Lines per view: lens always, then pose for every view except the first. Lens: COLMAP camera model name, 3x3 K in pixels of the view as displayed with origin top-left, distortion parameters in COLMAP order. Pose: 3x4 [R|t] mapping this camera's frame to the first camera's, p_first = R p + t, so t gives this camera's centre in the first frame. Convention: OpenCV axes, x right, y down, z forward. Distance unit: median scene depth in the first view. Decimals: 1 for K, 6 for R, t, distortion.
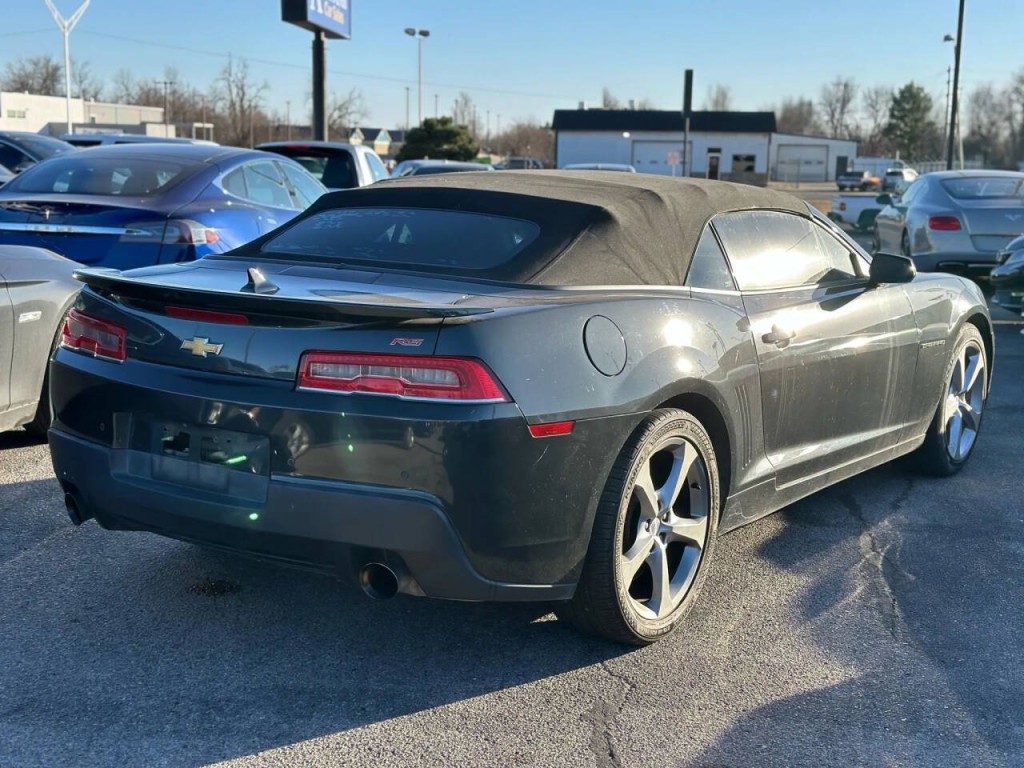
lens RADIAL K [[1495.4, 0, 500.2], [0, 1495.4, 384.7], [0, 0, 1]] dist [0.019769, -0.007554]
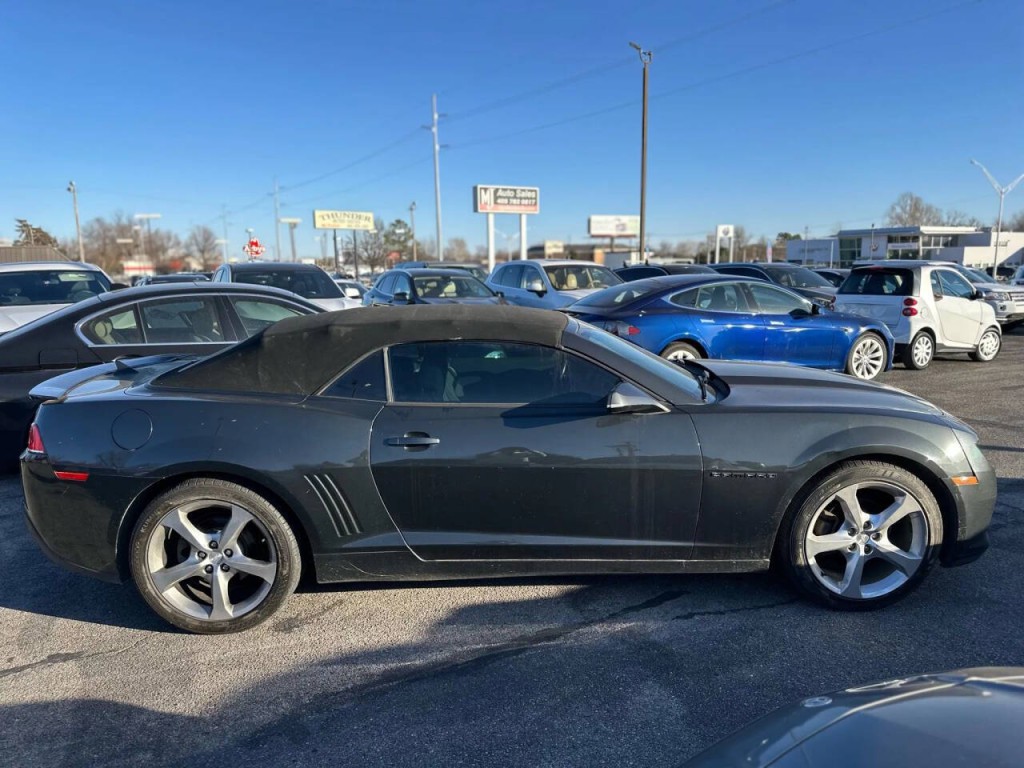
lens RADIAL K [[738.4, 0, 513.4], [0, 738.4, 382.2], [0, 0, 1]] dist [0.049949, -0.067386]
pose [[0.586275, 0.100830, -0.803813, 0.555301], [-0.101683, 0.993536, 0.050465, -0.093707], [0.803705, 0.052148, 0.592738, 0.520727]]
